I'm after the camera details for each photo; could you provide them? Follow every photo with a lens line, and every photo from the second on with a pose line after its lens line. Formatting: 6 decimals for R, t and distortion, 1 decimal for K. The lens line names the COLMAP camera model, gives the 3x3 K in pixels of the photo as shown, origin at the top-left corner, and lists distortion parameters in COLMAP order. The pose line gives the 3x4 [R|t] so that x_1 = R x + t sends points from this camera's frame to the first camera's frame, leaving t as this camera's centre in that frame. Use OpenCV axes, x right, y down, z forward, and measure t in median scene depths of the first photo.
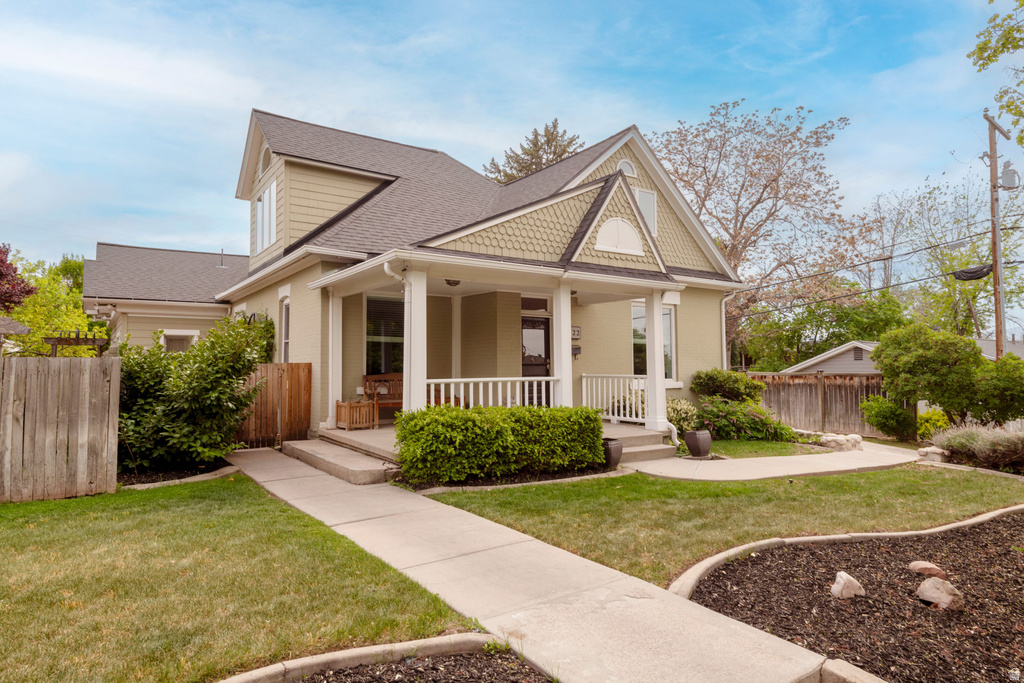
lens RADIAL K [[597.7, 0, 512.0], [0, 597.7, 341.5], [0, 0, 1]] dist [0.021368, -0.018251]
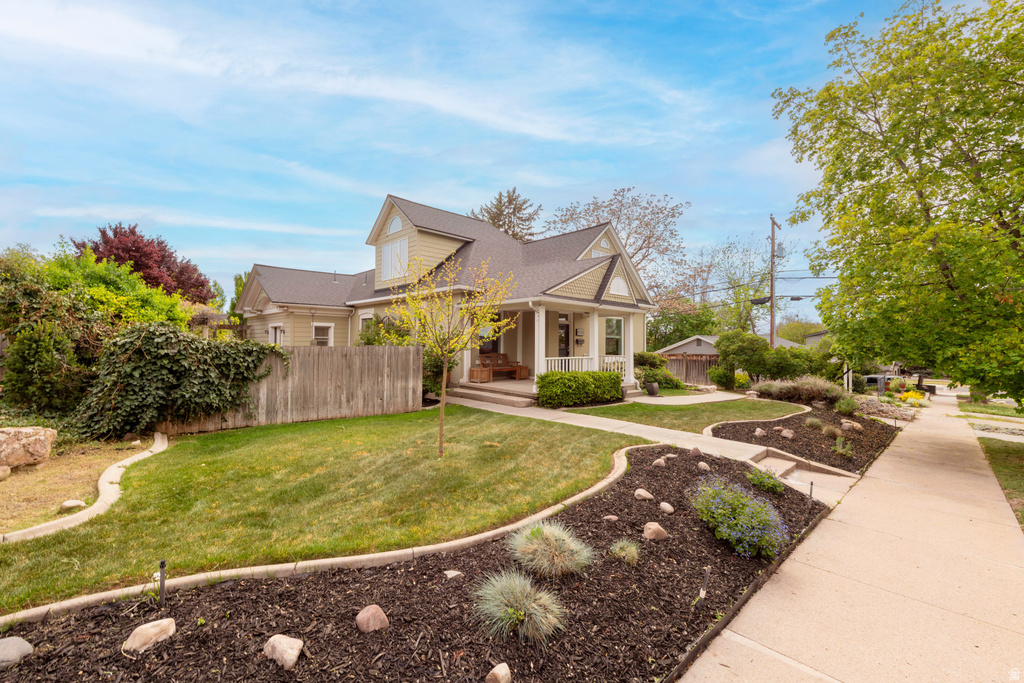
lens RADIAL K [[412.9, 0, 512.0], [0, 412.9, 341.5], [0, 0, 1]] dist [0.000606, 0.000028]
pose [[0.988356, 0.015487, 0.151370, -0.285429], [-0.021125, 0.999139, 0.035705, -0.025390], [-0.150687, -0.038487, 0.987832, -0.237927]]
